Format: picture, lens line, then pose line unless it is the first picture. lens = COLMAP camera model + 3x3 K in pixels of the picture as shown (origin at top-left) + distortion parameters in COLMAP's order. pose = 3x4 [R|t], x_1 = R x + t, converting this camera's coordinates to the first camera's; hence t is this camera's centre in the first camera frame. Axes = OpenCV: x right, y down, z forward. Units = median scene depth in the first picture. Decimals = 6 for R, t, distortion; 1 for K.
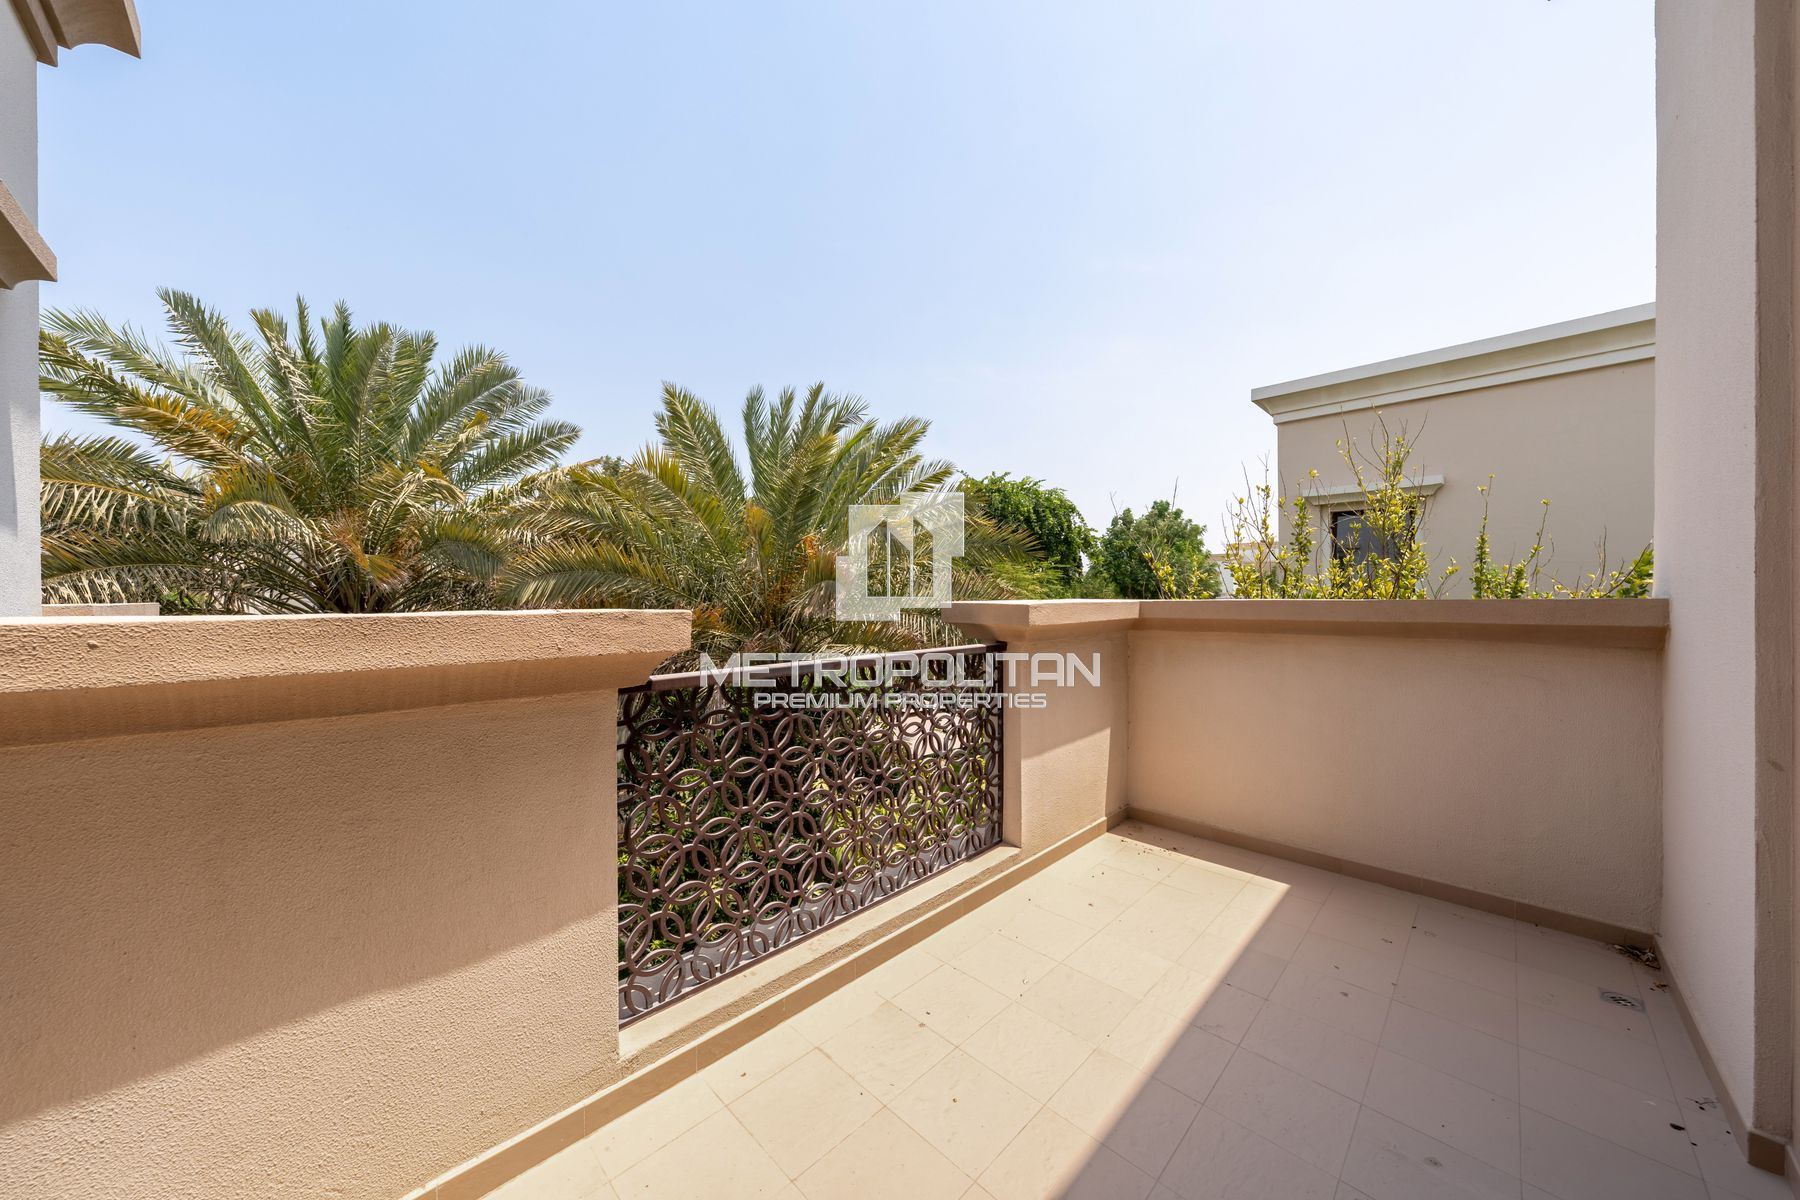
lens RADIAL K [[610.2, 0, 911.8], [0, 610.2, 595.7], [0, 0, 1]] dist [-0.006795, -0.000066]
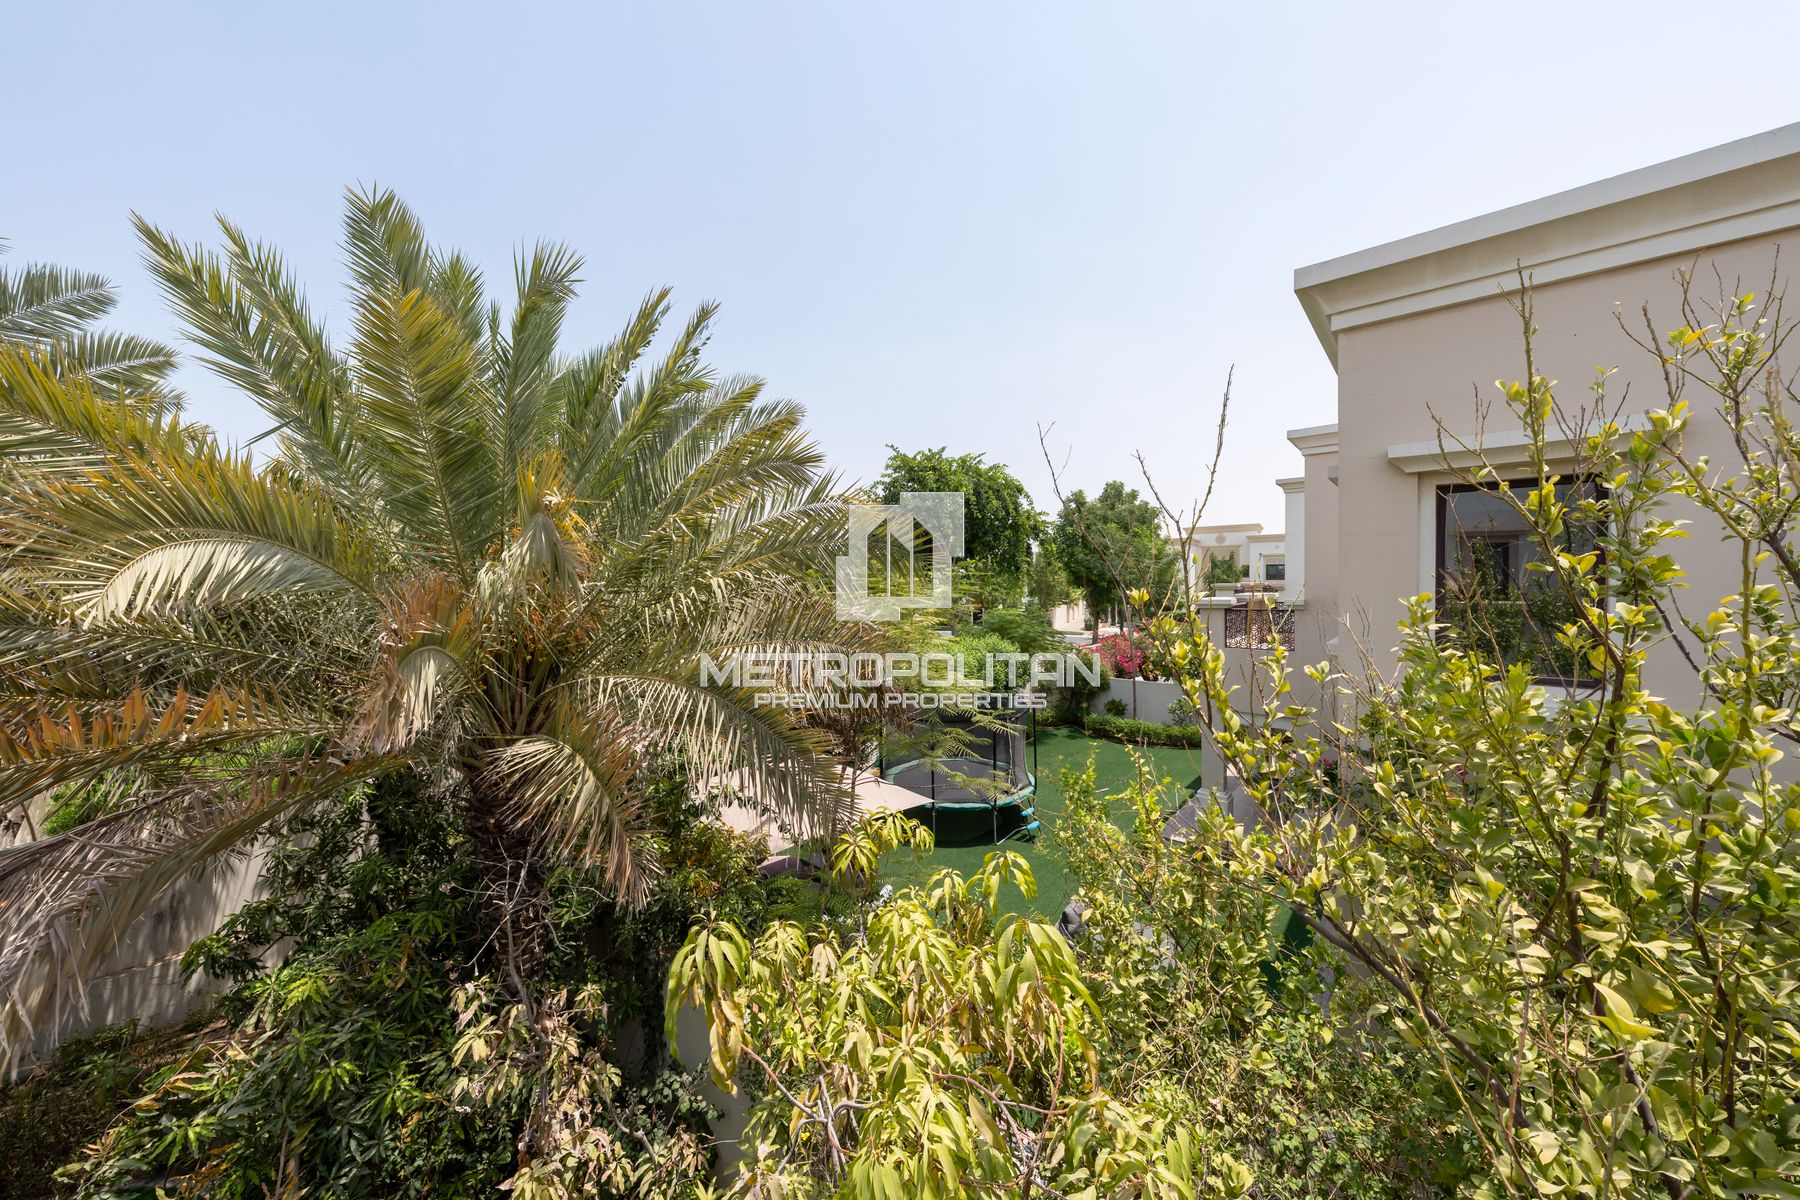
lens RADIAL K [[610.2, 0, 911.8], [0, 610.2, 595.7], [0, 0, 1]] dist [-0.006795, -0.000066]
pose [[0.997579, -0.013561, 0.068213, 0.051063], [0.011728, 0.999561, 0.027199, -0.017313], [-0.068552, -0.026333, 0.997300, 0.145571]]
